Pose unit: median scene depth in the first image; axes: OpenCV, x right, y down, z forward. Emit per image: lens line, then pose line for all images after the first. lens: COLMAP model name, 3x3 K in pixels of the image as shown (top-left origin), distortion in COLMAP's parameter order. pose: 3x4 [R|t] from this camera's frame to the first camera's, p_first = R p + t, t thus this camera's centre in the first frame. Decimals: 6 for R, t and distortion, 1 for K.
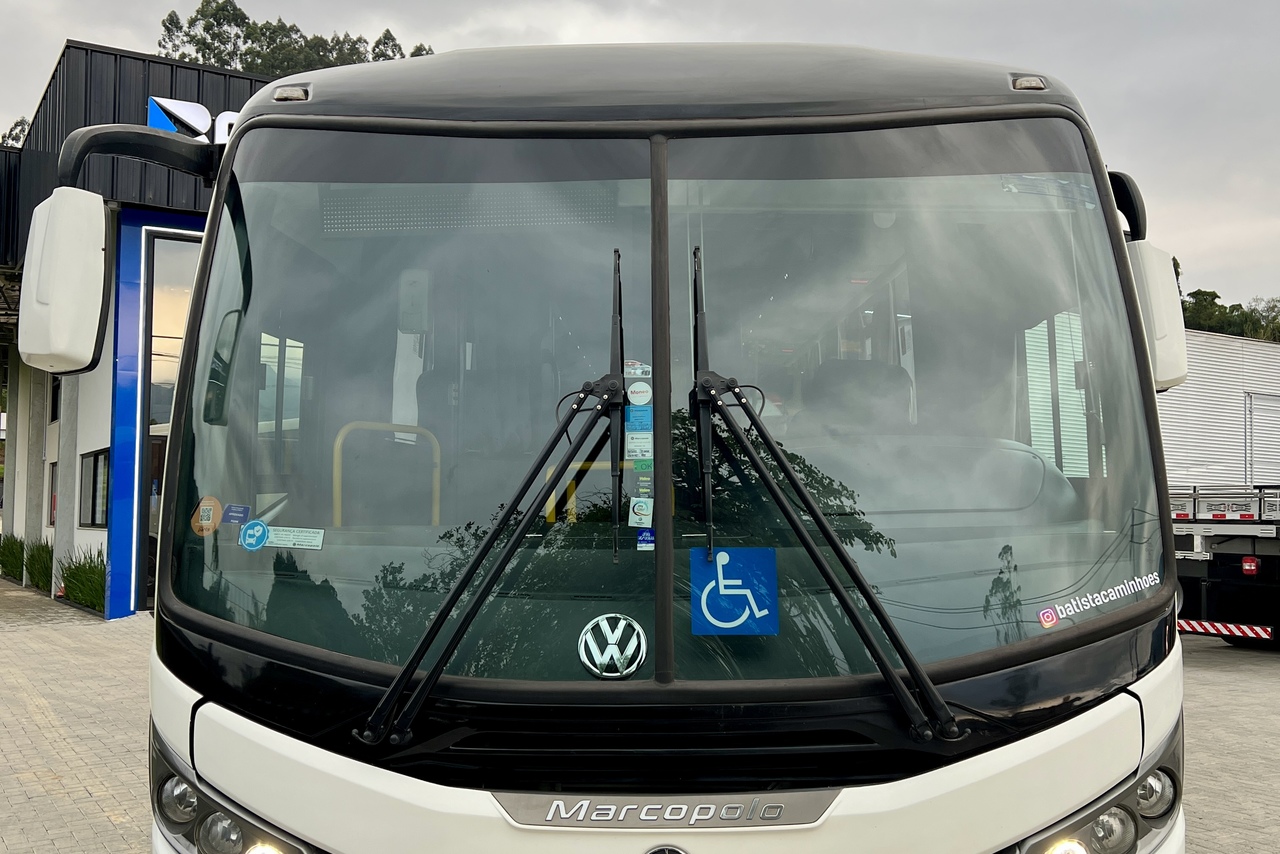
lens RADIAL K [[1272.4, 0, 648.8], [0, 1272.4, 431.3], [0, 0, 1]] dist [0.110511, -0.216384]
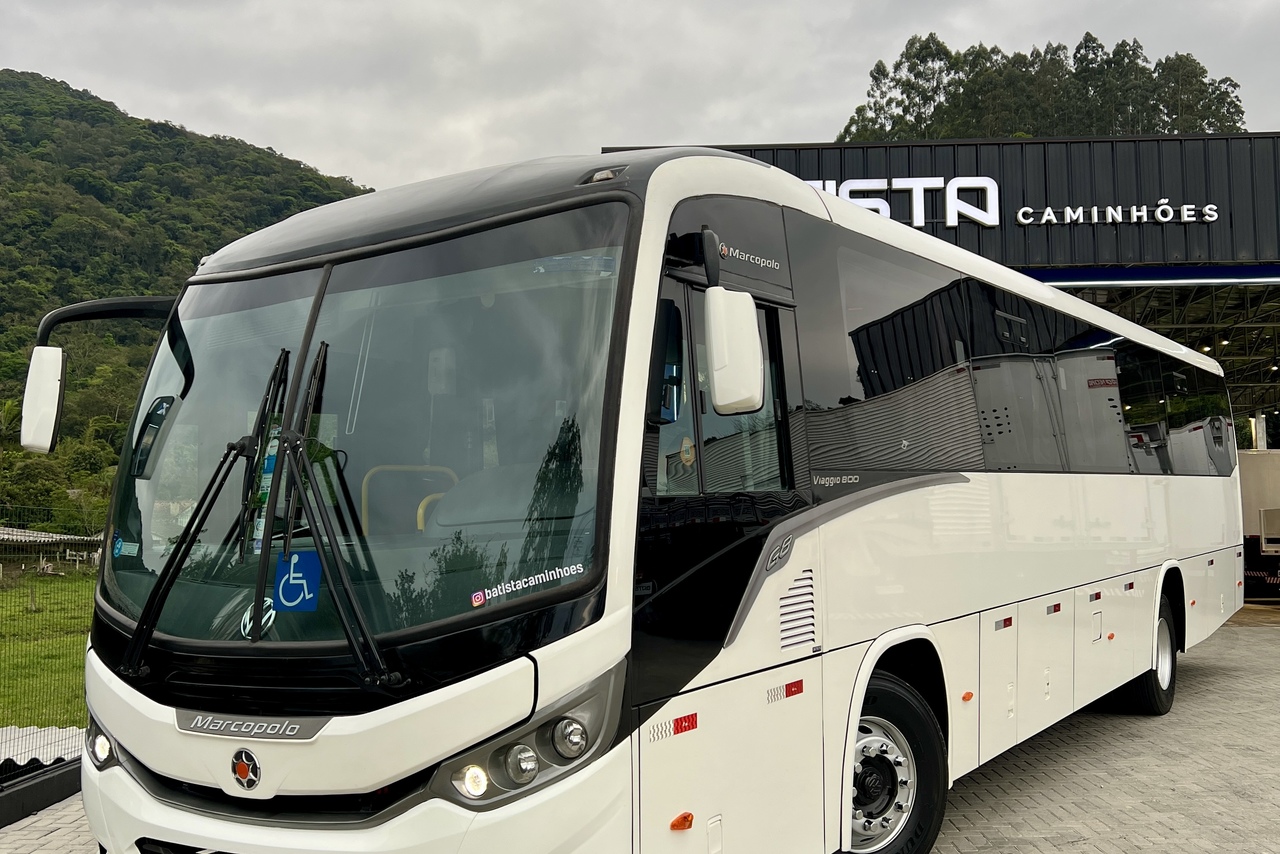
lens RADIAL K [[1272.4, 0, 648.8], [0, 1272.4, 431.3], [0, 0, 1]] dist [0.110511, -0.216384]
pose [[0.853161, -0.063979, -0.517709, 1.179569], [0.056072, 0.997948, -0.030922, 0.022098], [0.518625, -0.002647, 0.854998, -0.046914]]
